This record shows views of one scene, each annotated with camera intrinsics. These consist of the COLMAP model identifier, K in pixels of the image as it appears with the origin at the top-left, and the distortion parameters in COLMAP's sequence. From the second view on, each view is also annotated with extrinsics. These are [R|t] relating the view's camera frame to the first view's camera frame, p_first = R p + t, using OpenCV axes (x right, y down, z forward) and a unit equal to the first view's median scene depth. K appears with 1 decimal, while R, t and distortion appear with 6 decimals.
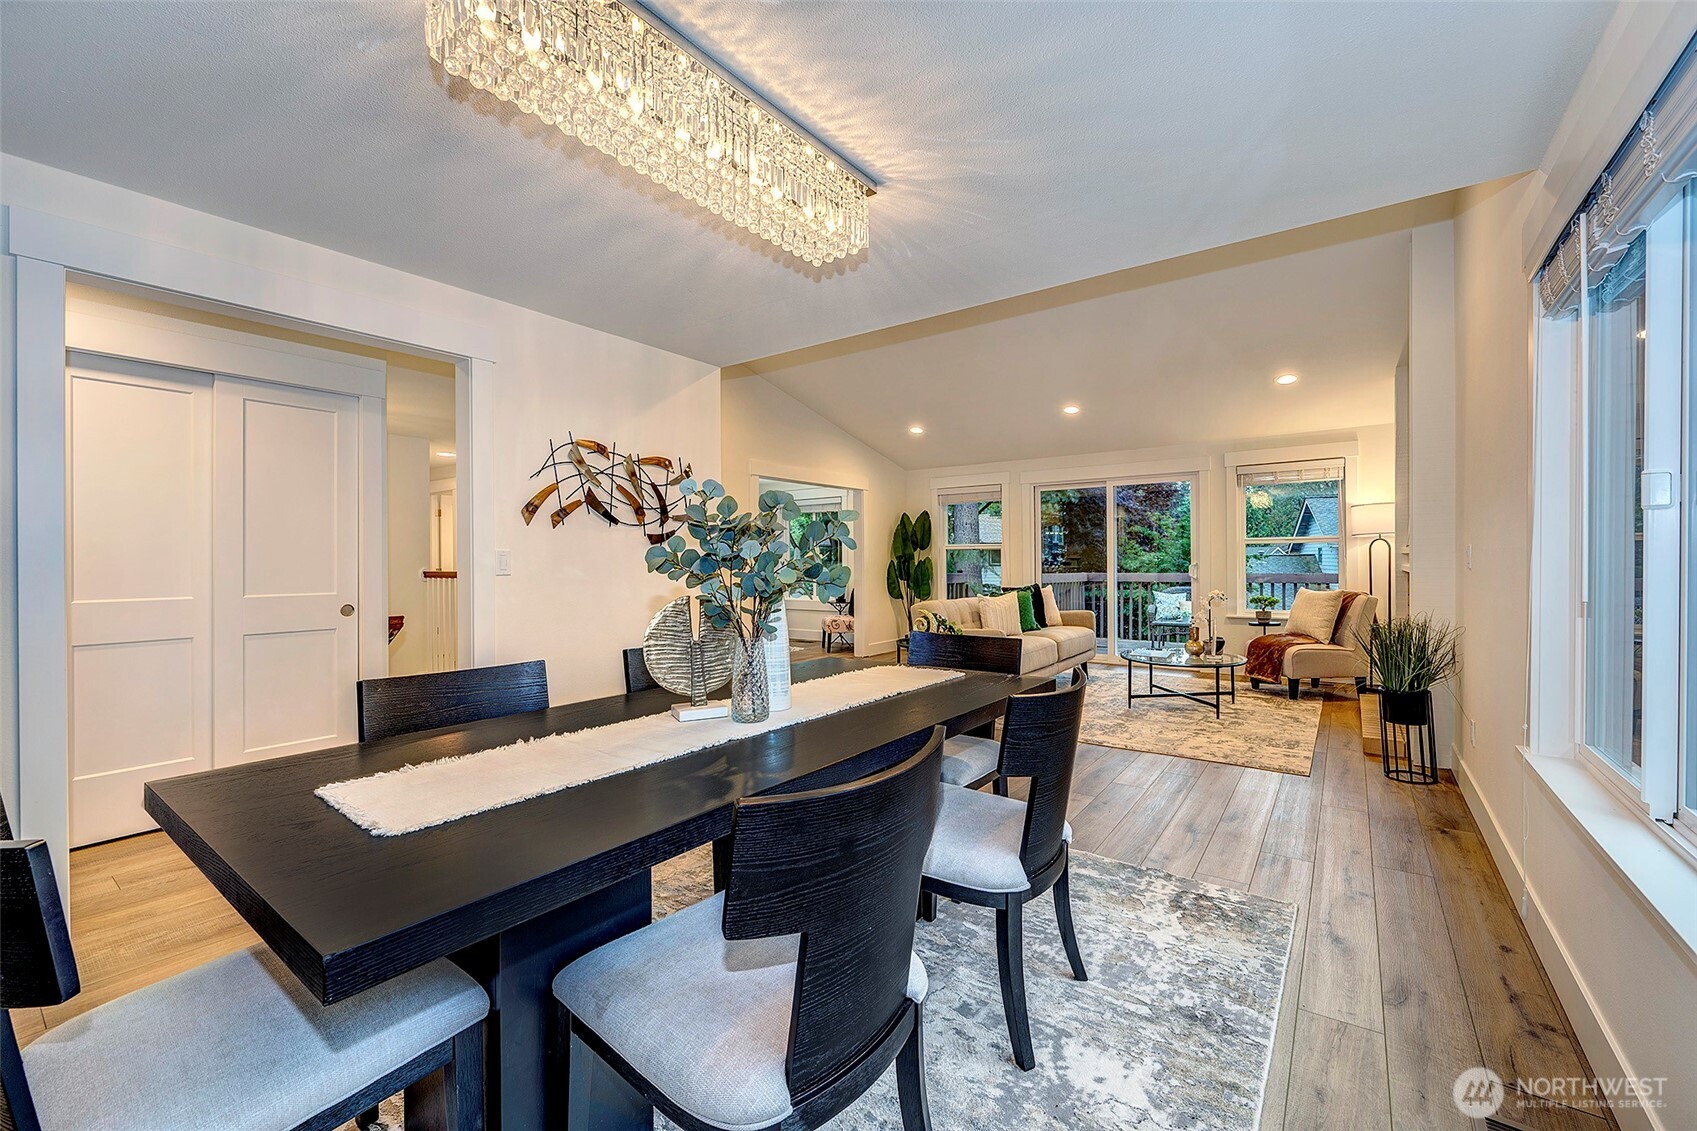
lens RADIAL K [[675.1, 0, 853.7], [0, 675.1, 559.2], [0, 0, 1]] dist [-0.000761, -0.000026]
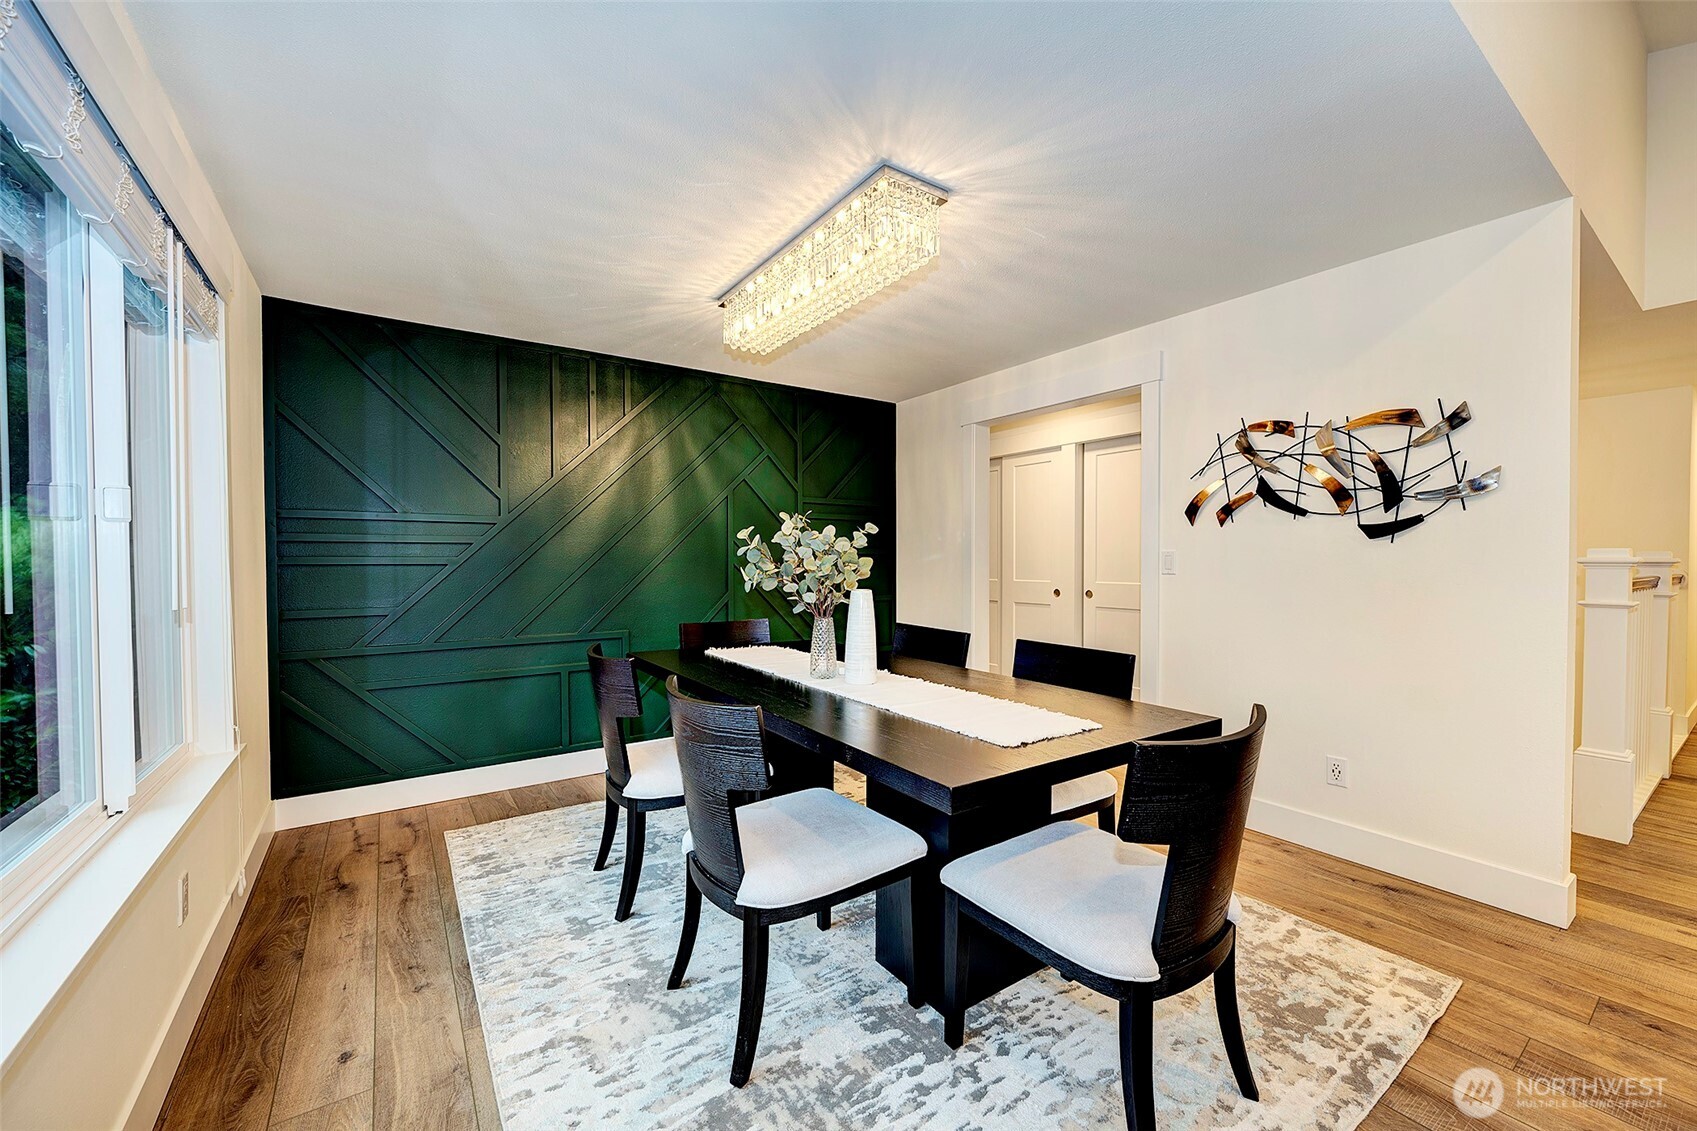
lens RADIAL K [[665.0, 0, 851.7], [0, 665.0, 571.1], [0, 0, 1]] dist [-0.002276, -0.000708]
pose [[-0.316737, 0.019608, -0.948311, 0.578587], [0.001491, 0.999795, 0.020174, -0.003098], [0.948512, 0.004976, -0.316702, 0.768894]]
